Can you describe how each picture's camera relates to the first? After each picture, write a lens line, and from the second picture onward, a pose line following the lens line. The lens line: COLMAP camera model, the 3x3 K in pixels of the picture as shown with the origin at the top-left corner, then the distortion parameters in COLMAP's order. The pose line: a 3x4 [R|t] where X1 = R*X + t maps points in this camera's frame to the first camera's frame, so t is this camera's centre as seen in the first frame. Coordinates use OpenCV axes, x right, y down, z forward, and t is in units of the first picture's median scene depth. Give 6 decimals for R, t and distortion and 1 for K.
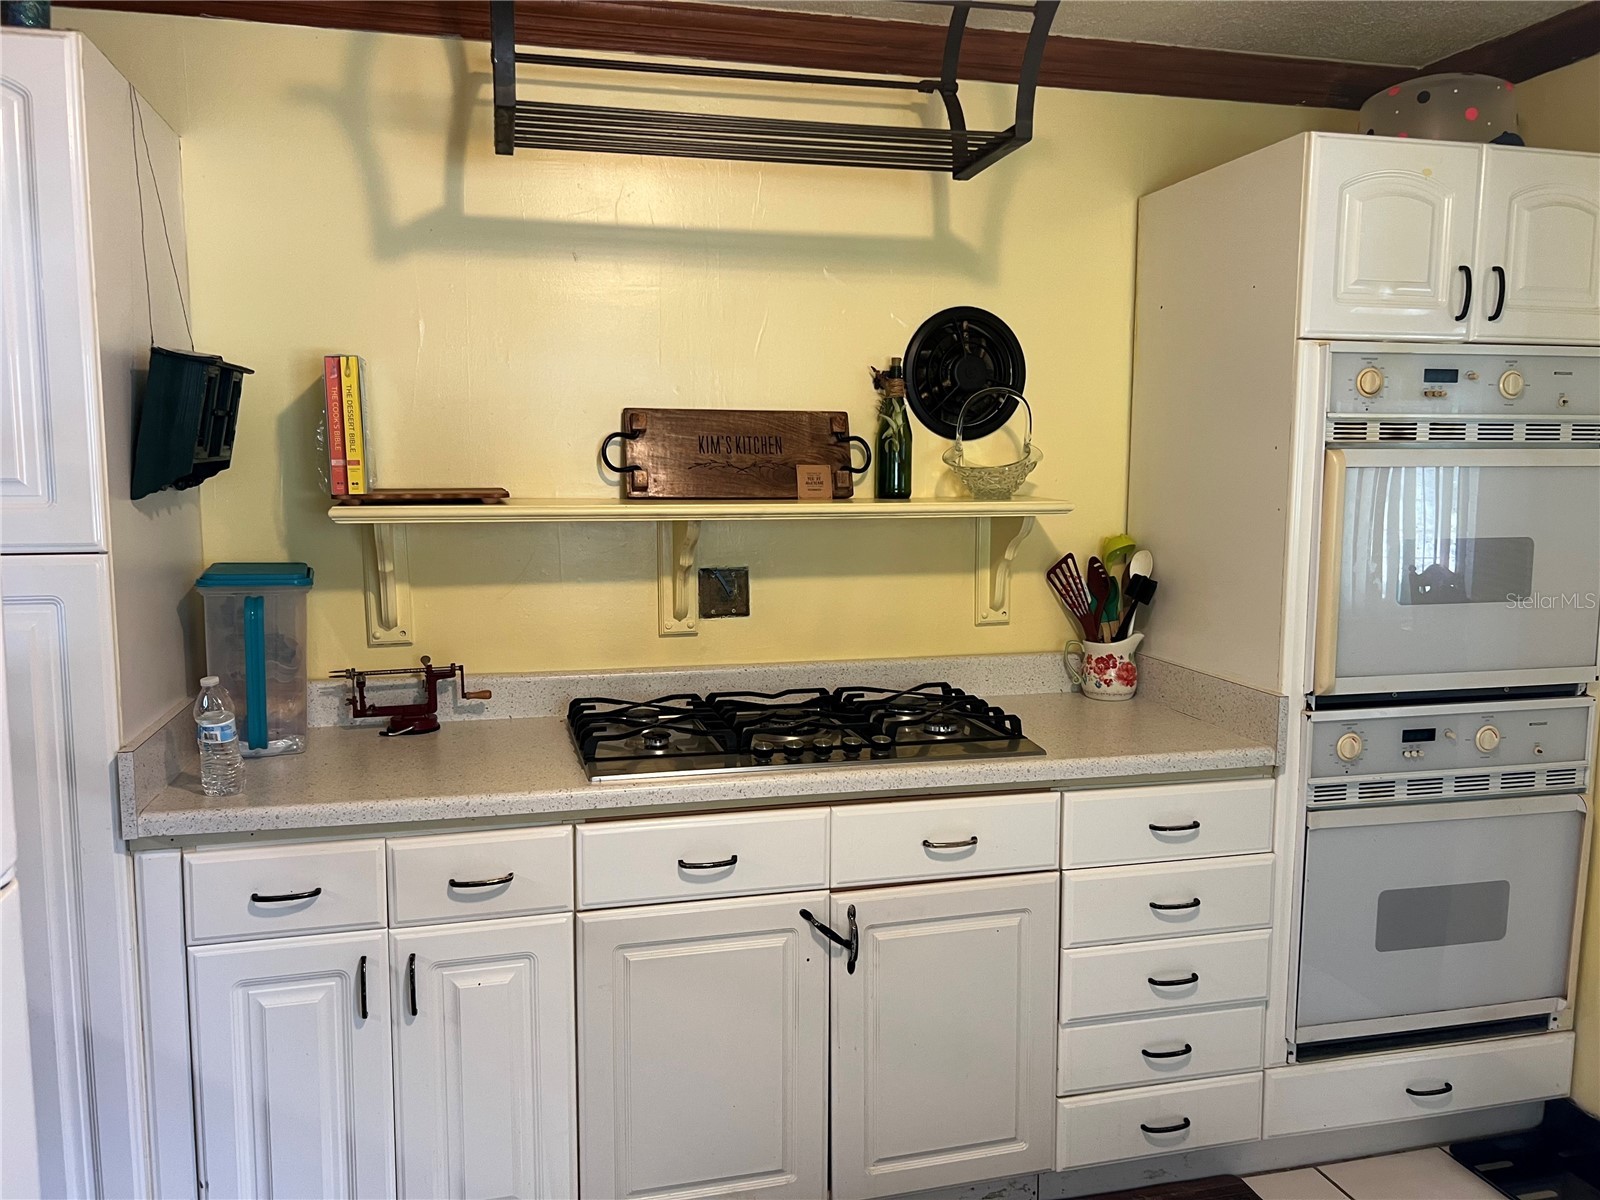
lens RADIAL K [[1161.9, 0, 798.5], [0, 1161.9, 580.6], [0, 0, 1]] dist [0.020974, -0.000634]
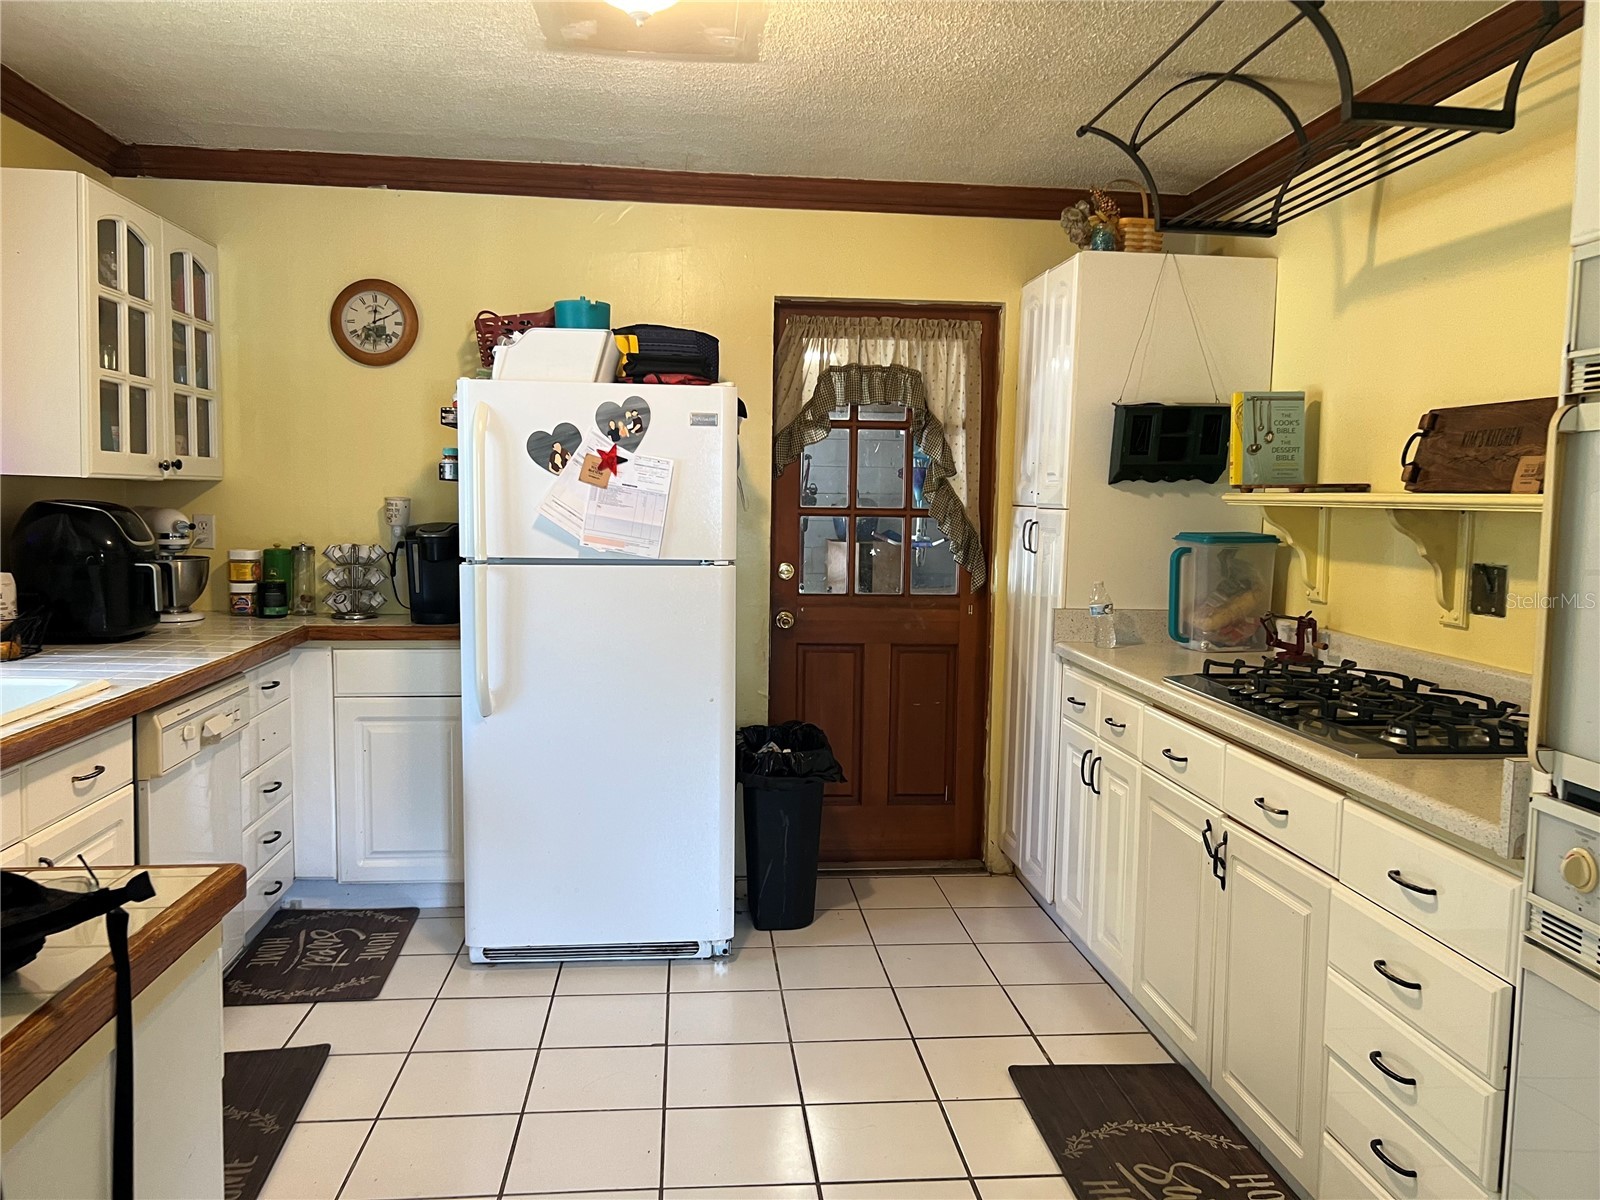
lens RADIAL K [[1195.6, 0, 800.0], [0, 1195.6, 600.0], [0, 0, 1]] dist [-0.001710, -0.001571]
pose [[-0.141458, 0.085825, -0.986217, 1.129120], [-0.112742, 0.988356, 0.102183, -0.021160], [0.983503, 0.125643, -0.130135, 0.628745]]
